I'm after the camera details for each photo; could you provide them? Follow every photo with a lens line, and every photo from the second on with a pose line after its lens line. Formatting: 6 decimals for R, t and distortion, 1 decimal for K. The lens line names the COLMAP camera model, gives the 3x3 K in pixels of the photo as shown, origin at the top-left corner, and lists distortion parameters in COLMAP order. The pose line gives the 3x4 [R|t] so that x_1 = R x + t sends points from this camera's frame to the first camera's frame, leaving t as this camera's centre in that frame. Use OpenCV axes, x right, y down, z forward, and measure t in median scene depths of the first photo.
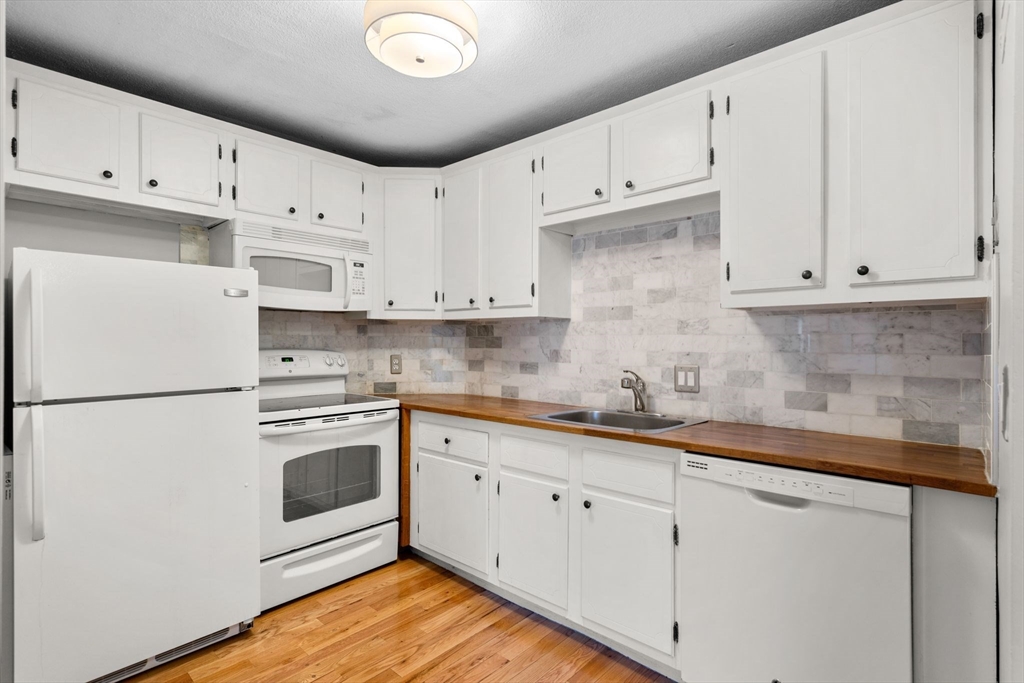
lens RADIAL K [[492.9, 0, 512.9], [0, 492.9, 338.4], [0, 0, 1]] dist [-0.001753, 0.001771]
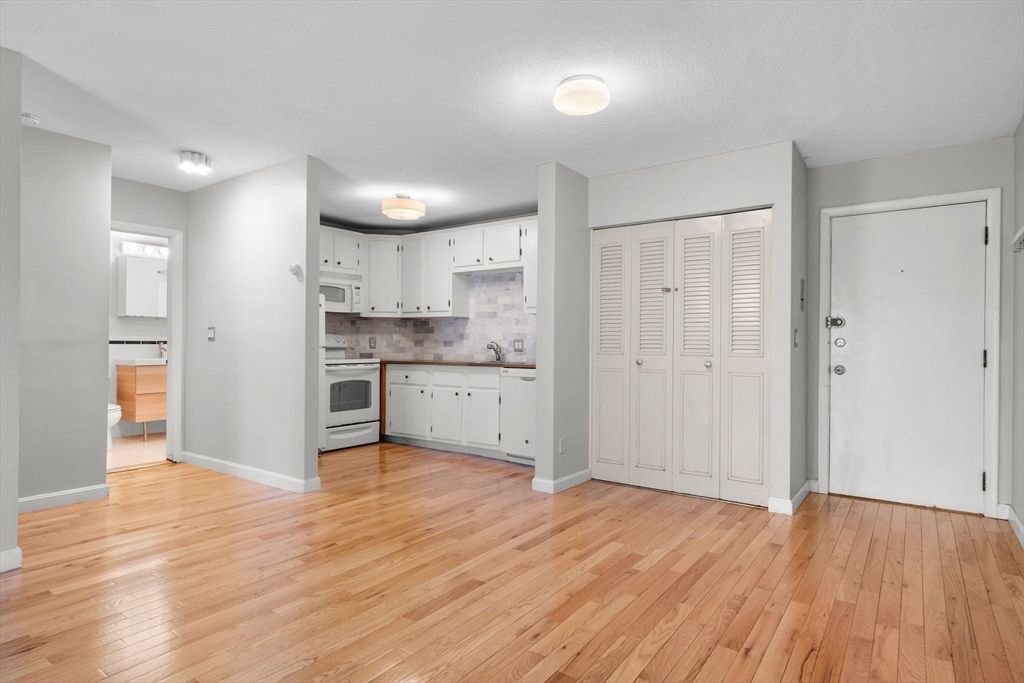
lens RADIAL K [[545.0, 0, 508.8], [0, 545.0, 338.6], [0, 0, 1]] dist [0.001309, 0.001222]
pose [[0.993510, 0.004090, 0.113674, 0.030146], [-0.004058, 0.999992, -0.000507, 0.048839], [-0.113675, 0.000042, 0.993518, -1.295418]]
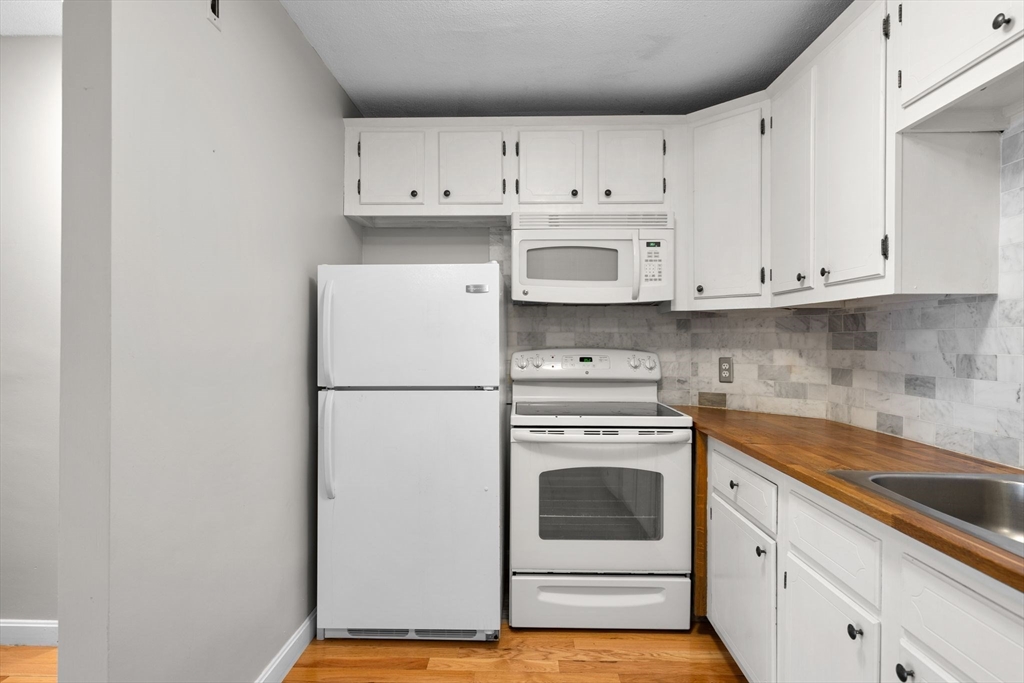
lens RADIAL K [[545.0, 0, 513.1], [0, 545.0, 339.0], [0, 0, 1]] dist [0.001309, 0.001222]
pose [[0.660242, -0.001643, -0.751051, 0.231935], [0.003449, 0.999994, 0.000845, 0.004647], [0.751045, -0.003148, 0.660243, 0.273224]]
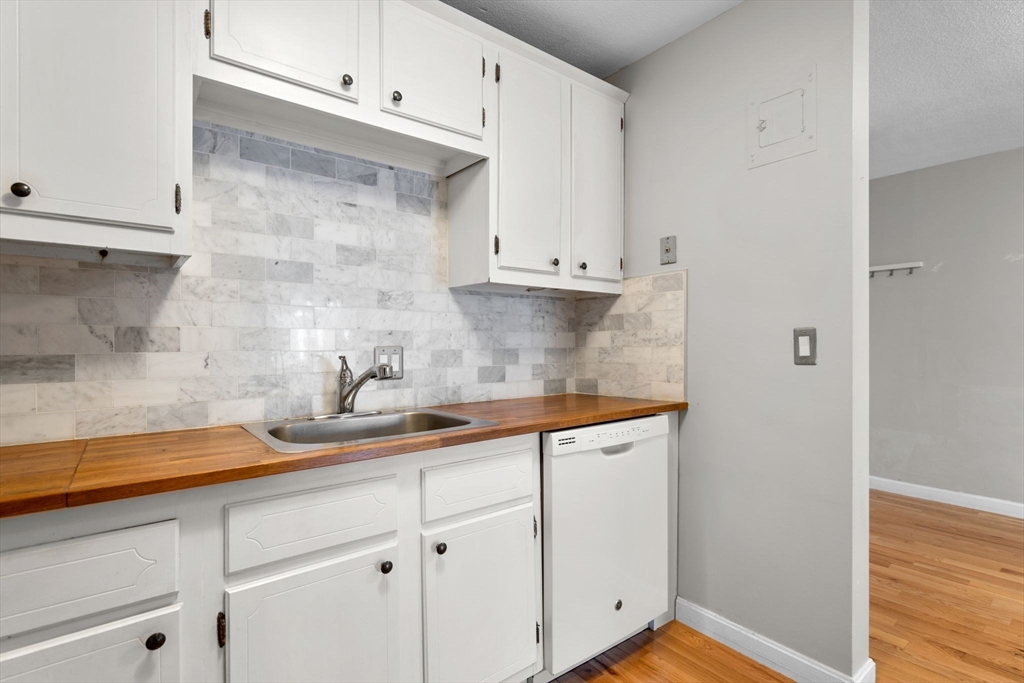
lens RADIAL K [[492.9, 0, 510.1], [0, 492.9, 339.3], [0, 0, 1]] dist [-0.001753, 0.001771]
pose [[0.162807, -0.001398, 0.986657, -0.387994], [-0.008142, 0.999963, 0.002760, 0.035234], [-0.986624, -0.008483, 0.162789, 0.613265]]
